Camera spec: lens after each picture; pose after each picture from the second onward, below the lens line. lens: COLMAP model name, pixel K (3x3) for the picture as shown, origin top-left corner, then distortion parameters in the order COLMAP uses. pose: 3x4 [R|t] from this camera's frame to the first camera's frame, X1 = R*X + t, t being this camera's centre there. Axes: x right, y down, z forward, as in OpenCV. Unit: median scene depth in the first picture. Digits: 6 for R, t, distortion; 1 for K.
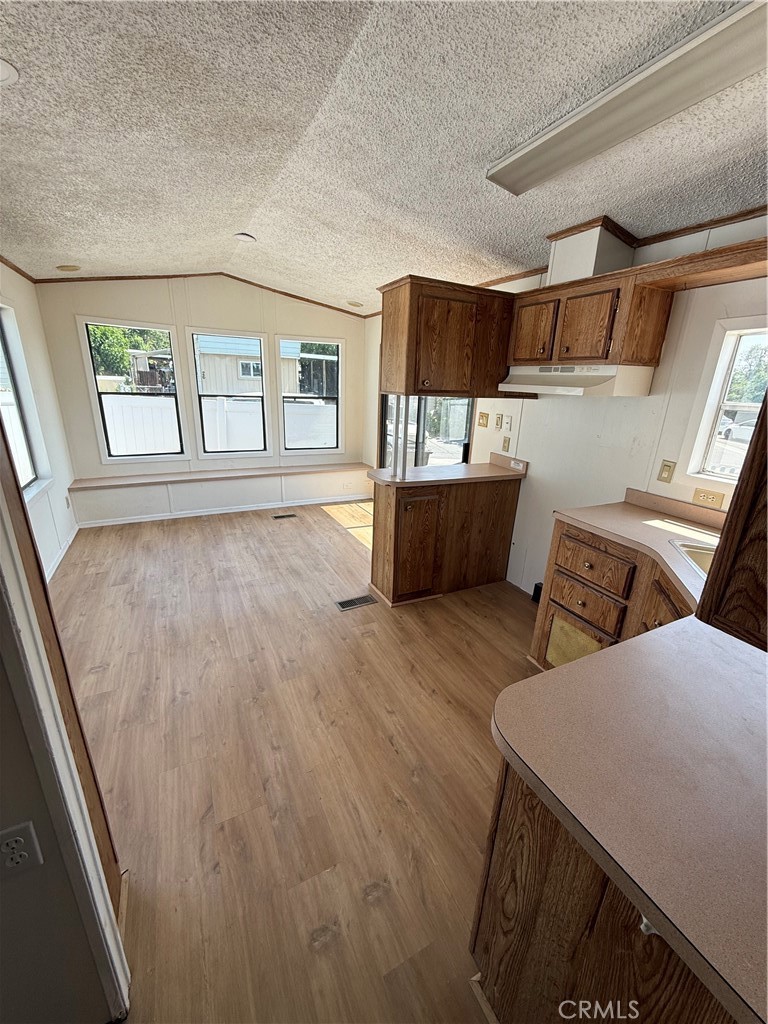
lens RADIAL K [[407.1, 0, 385.5], [0, 407.1, 511.9], [0, 0, 1]] dist [-0.001275, 0.000062]
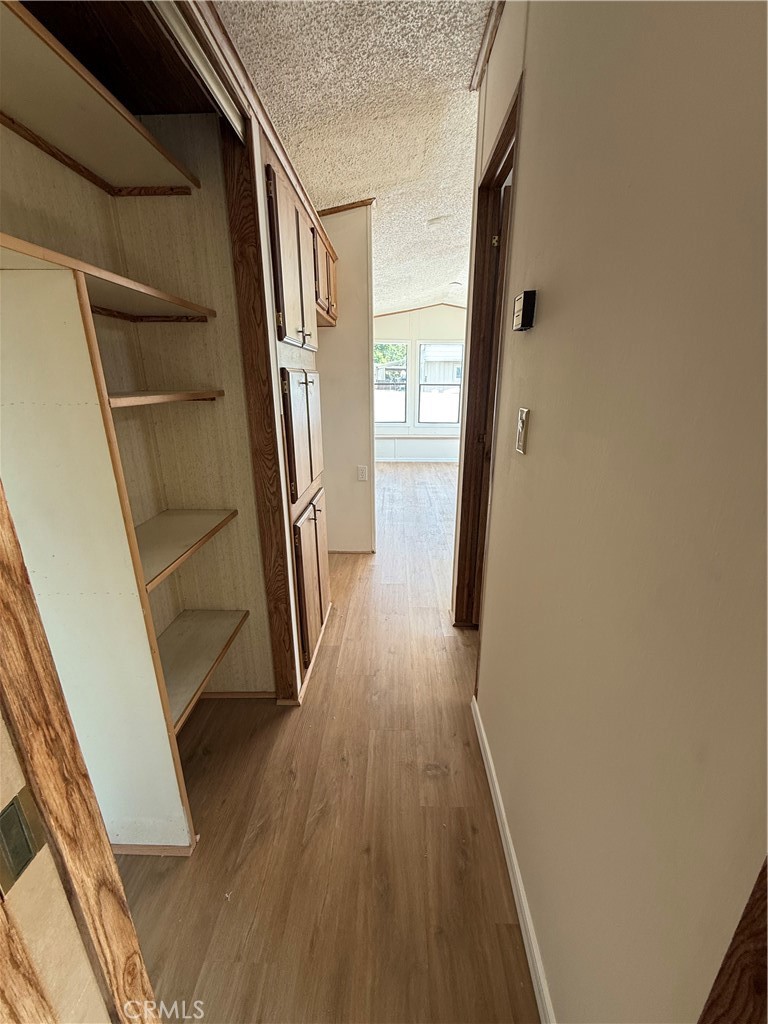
lens RADIAL K [[407.1, 0, 381.7], [0, 407.1, 513.7], [0, 0, 1]] dist [-0.001275, 0.000062]
pose [[0.875526, 0.109507, -0.470597, 0.567733], [-0.113967, 0.993301, 0.019108, 0.581700], [0.469537, 0.036904, 0.882141, -1.290590]]
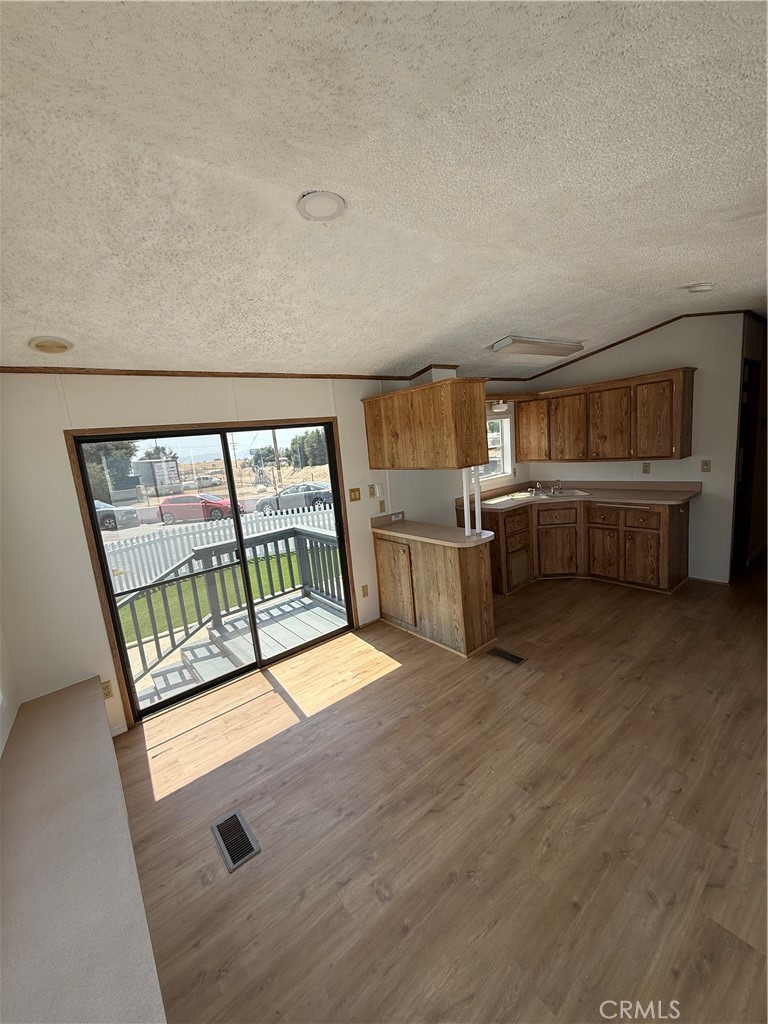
lens RADIAL K [[407.1, 0, 383.1], [0, 407.1, 512.2], [0, 0, 1]] dist [-0.001275, 0.000062]
pose [[-0.203508, -0.184774, 0.961480, -1.260444], [0.386905, 0.886921, 0.252338, -0.659084], [-0.899382, 0.423354, -0.109006, 1.648086]]
